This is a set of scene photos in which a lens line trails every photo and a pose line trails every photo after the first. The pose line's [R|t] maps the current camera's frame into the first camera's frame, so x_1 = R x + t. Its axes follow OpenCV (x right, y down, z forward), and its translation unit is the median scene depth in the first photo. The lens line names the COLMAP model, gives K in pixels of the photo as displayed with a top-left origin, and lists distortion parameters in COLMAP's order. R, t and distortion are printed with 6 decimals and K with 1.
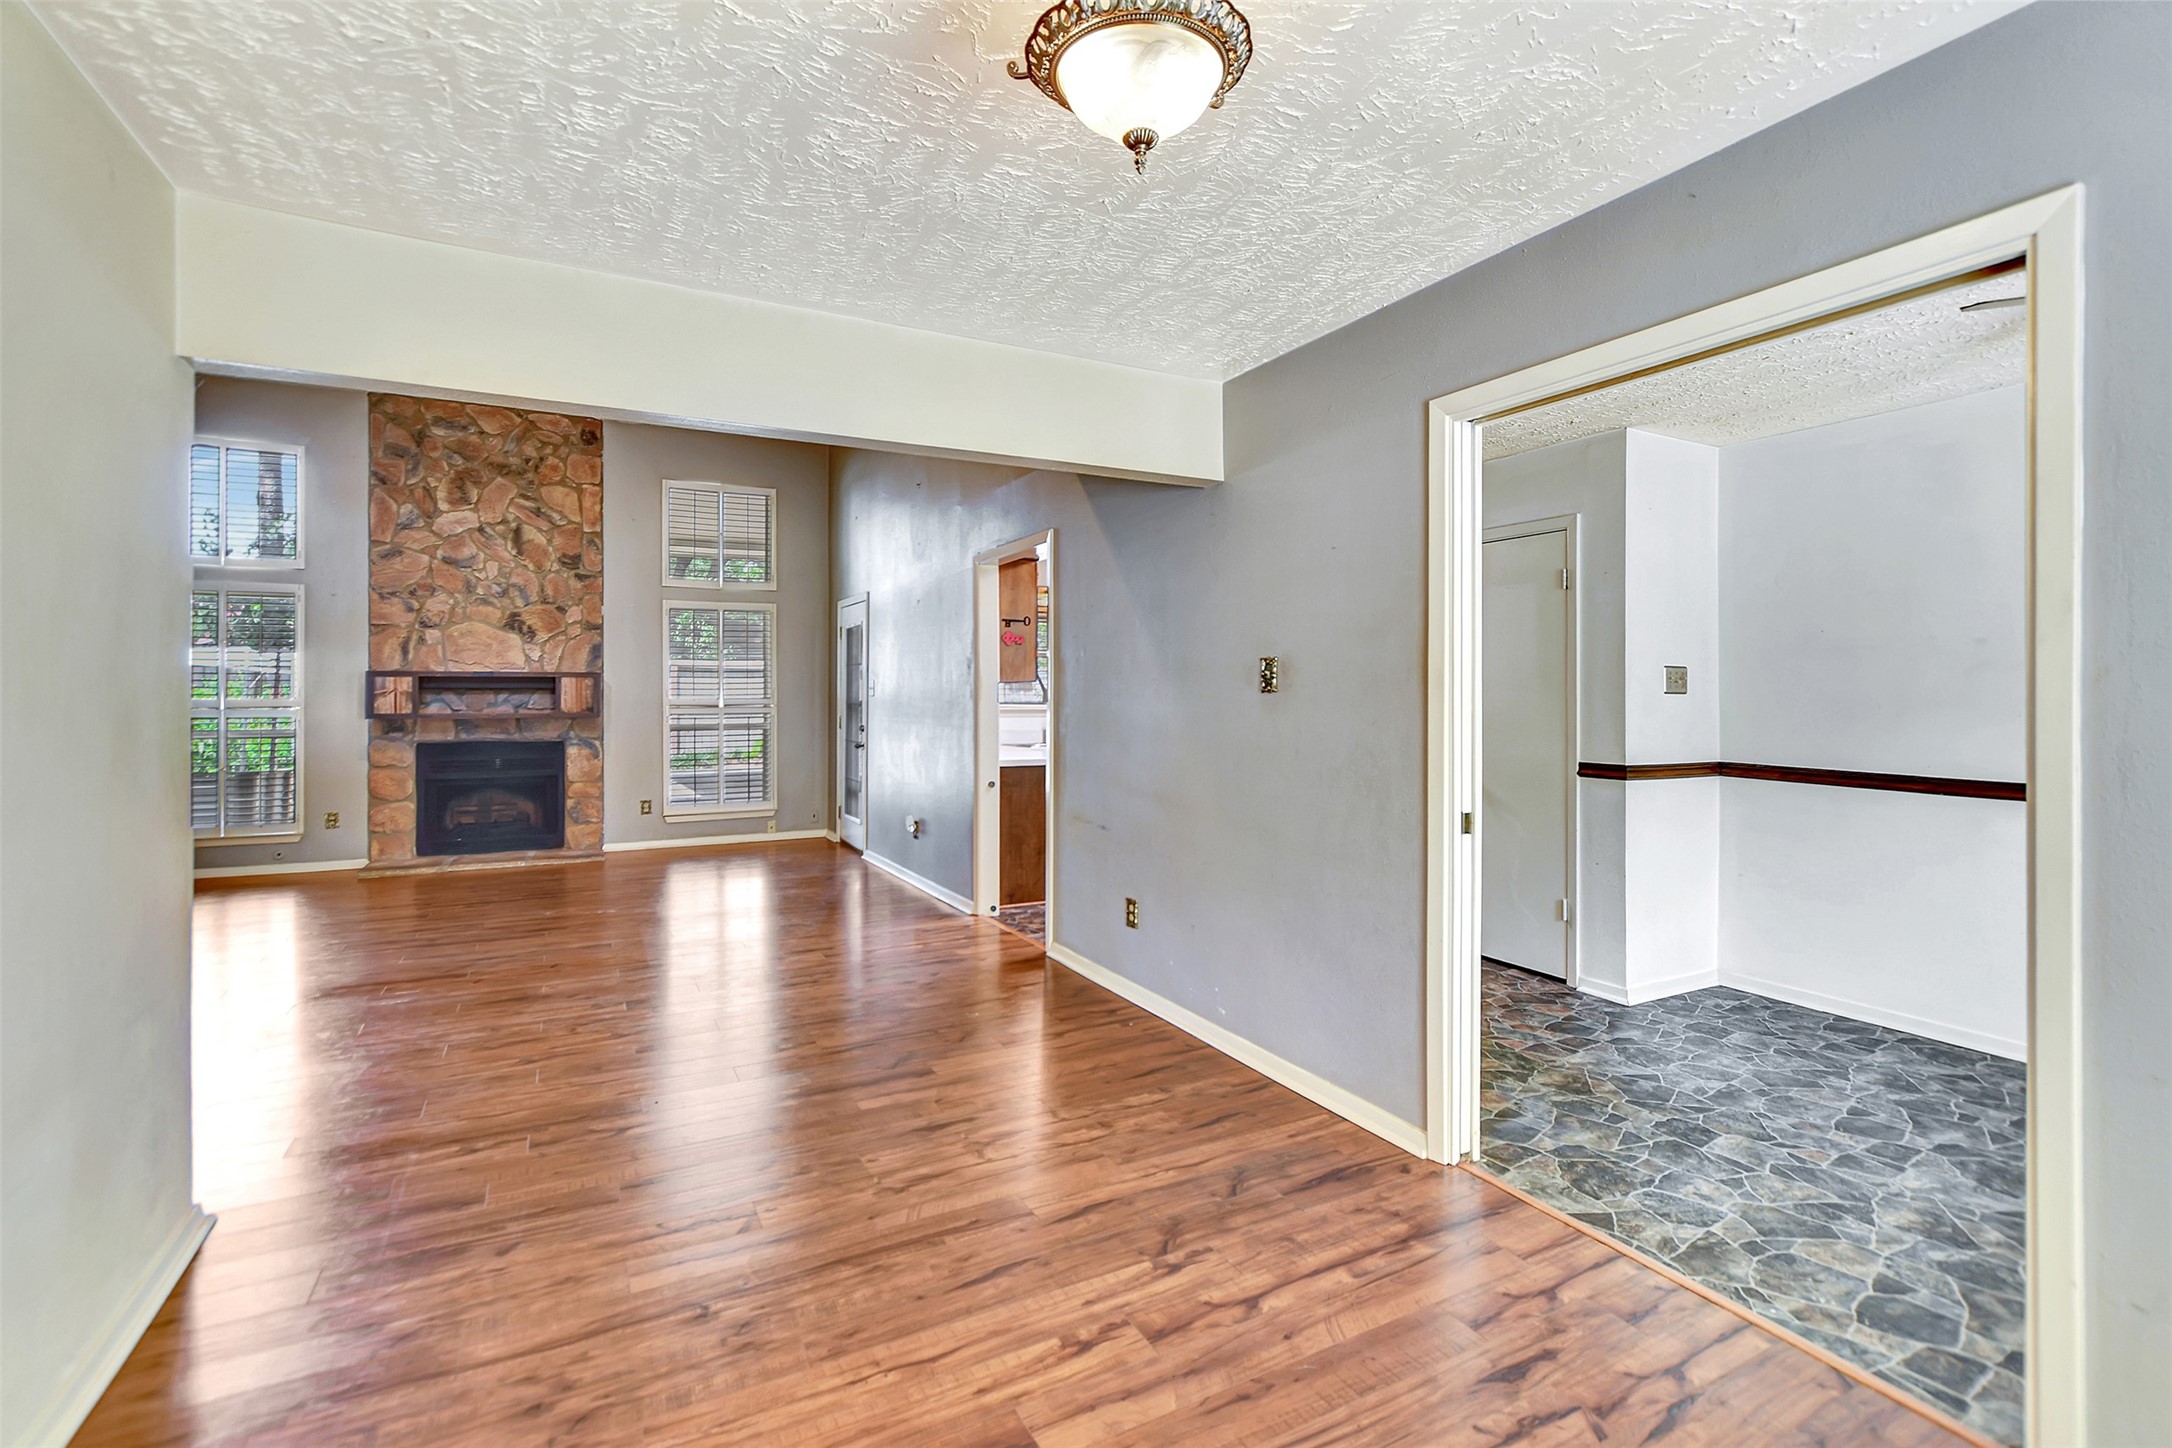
lens RADIAL K [[1009.4, 0, 1082.0], [0, 1009.4, 676.3], [0, 0, 1]] dist [0.005301, 0.000226]
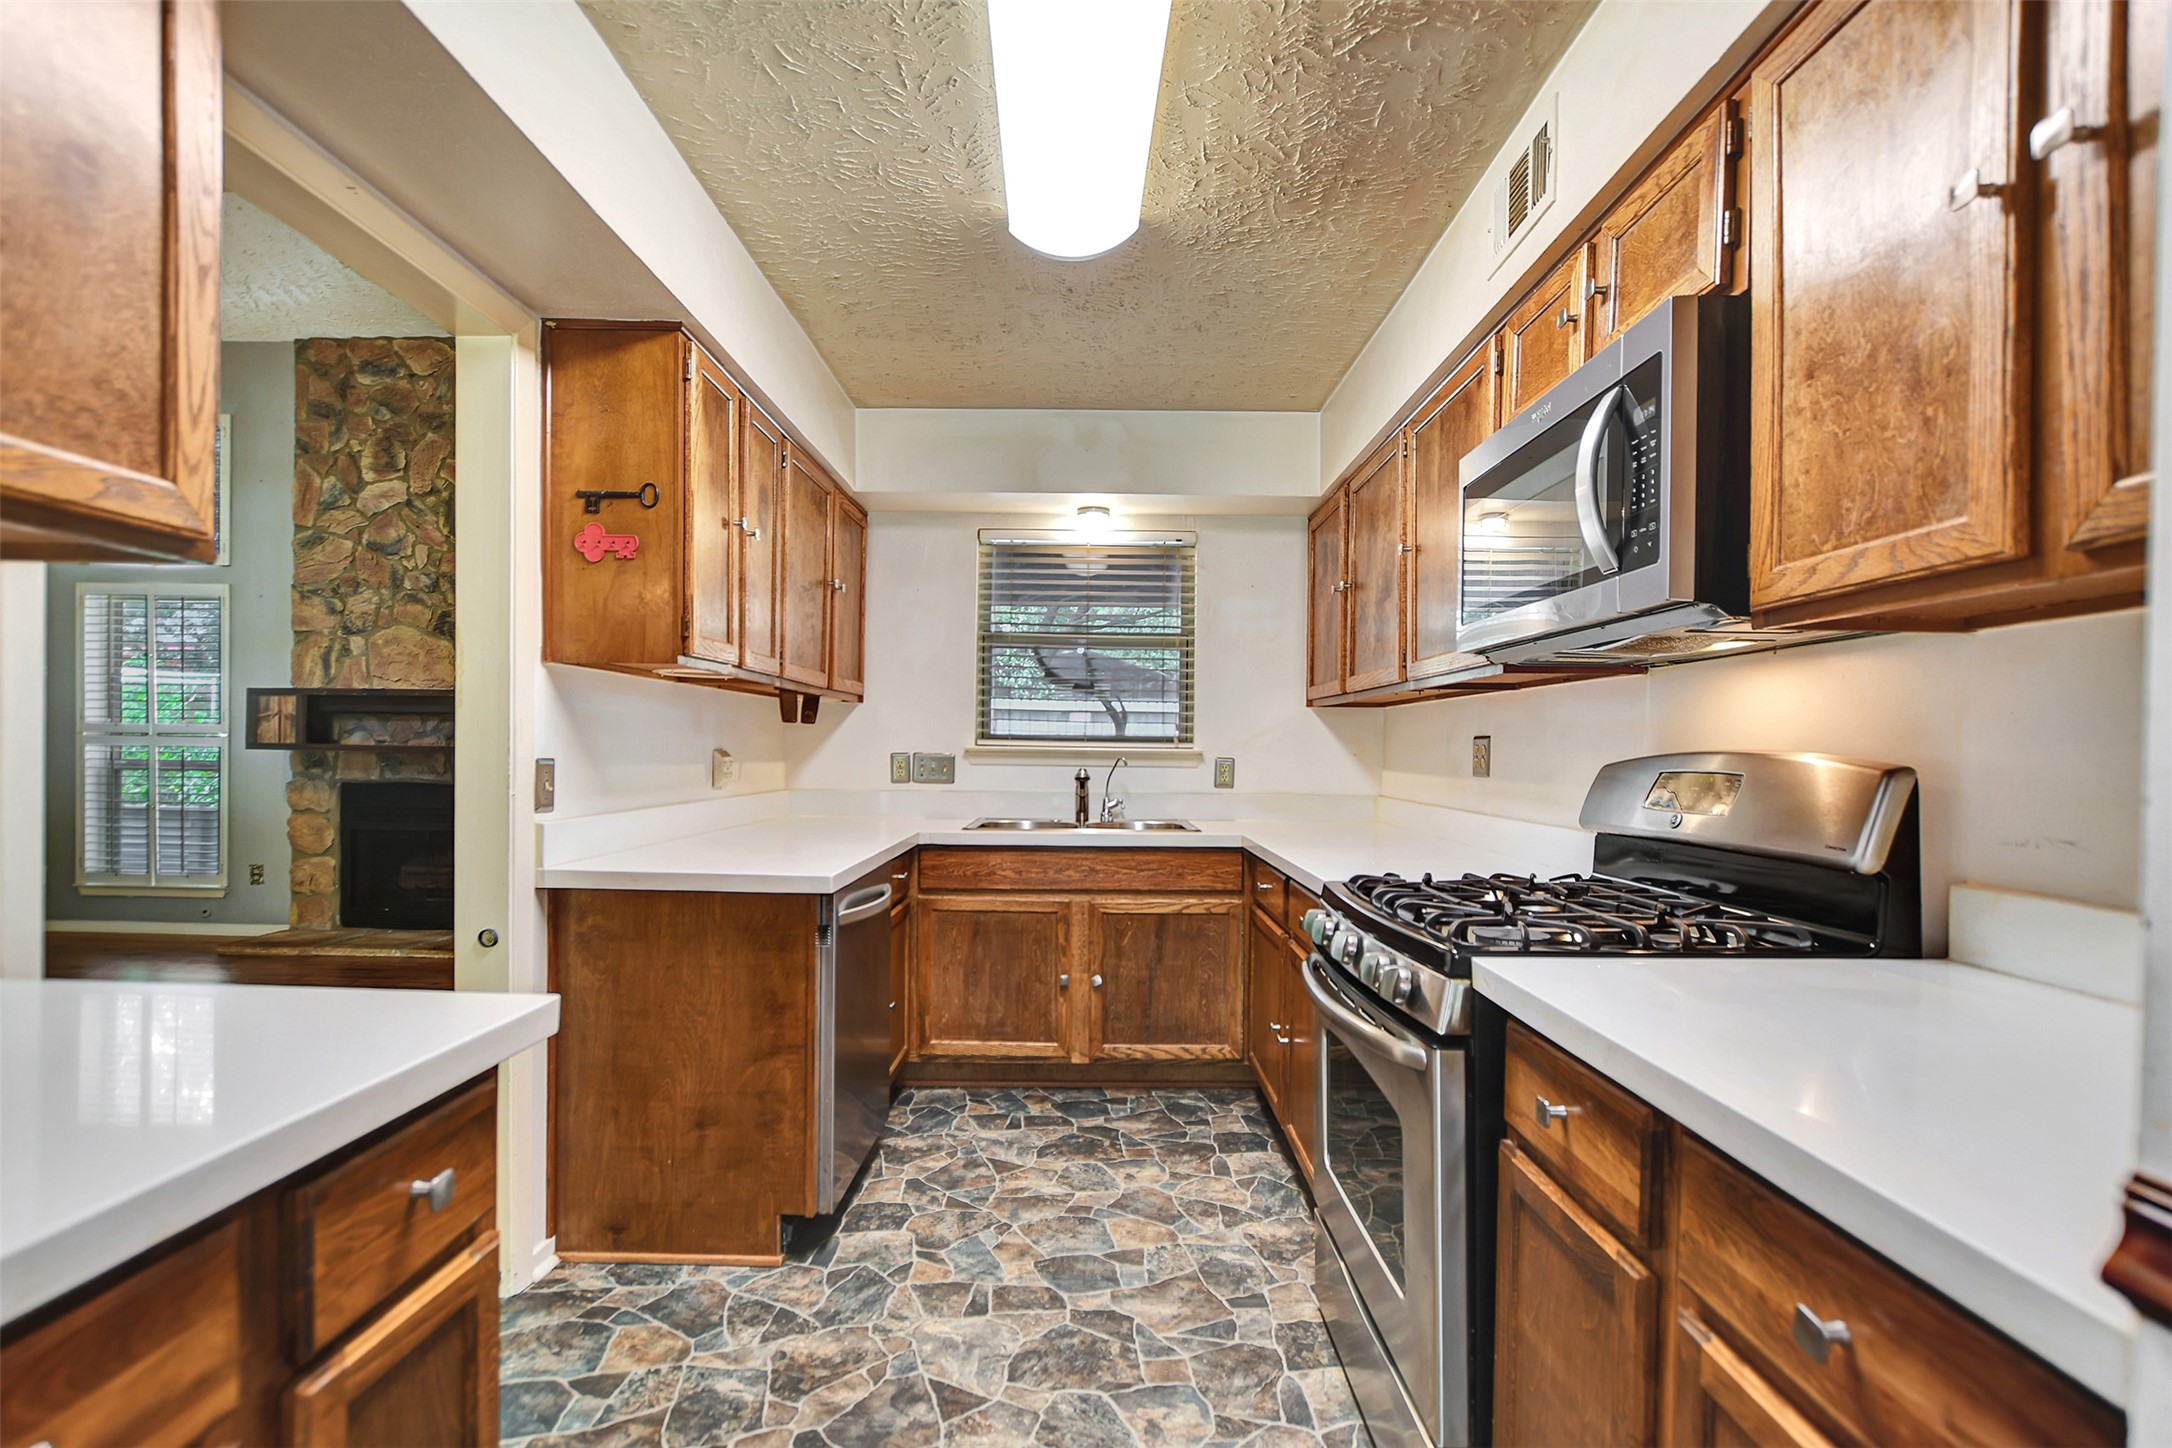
lens RADIAL K [[978.8, 0, 1090.8], [0, 978.8, 764.9], [0, 0, 1]] dist [-0.004265, -0.000610]
pose [[0.881270, 0.012231, -0.472455, 0.203329], [-0.003903, 0.999819, 0.018603, 0.034993], [0.472597, -0.014550, 0.881159, 0.593129]]
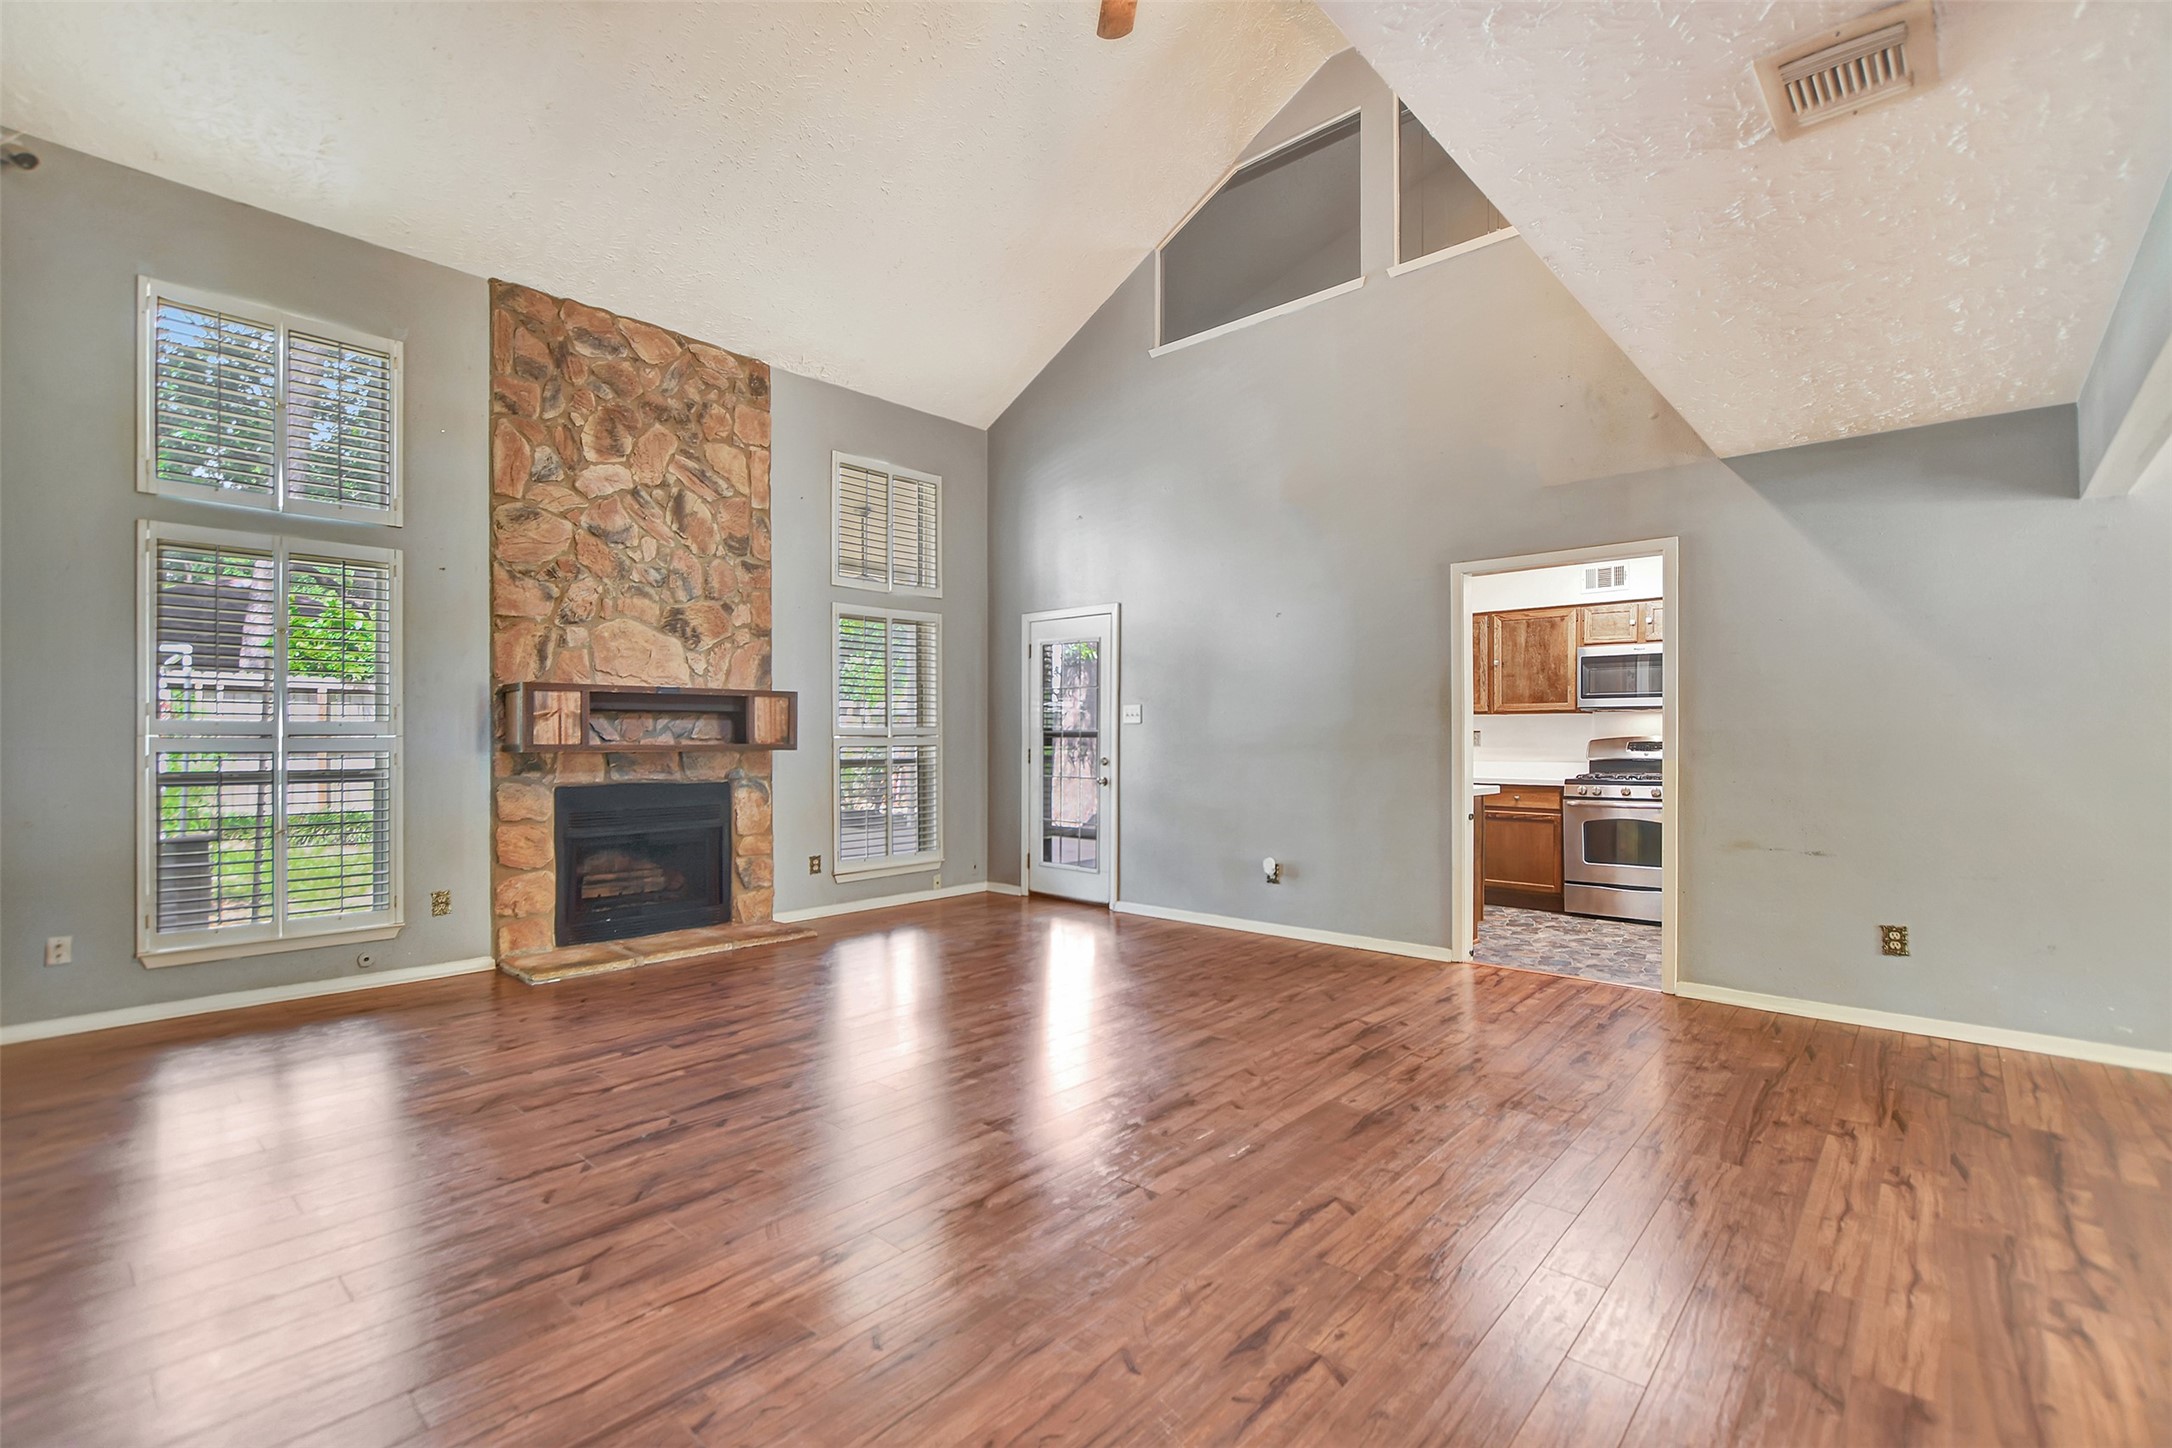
lens RADIAL K [[984.7, 0, 1092.0], [0, 984.7, 721.1], [0, 0, 1]] dist [-0.004123, 0.000111]
pose [[0.933665, 0.005645, 0.358102, -0.539306], [-0.006371, 0.999979, 0.000849, 0.016645], [-0.358090, -0.003074, 0.933682, 0.220970]]
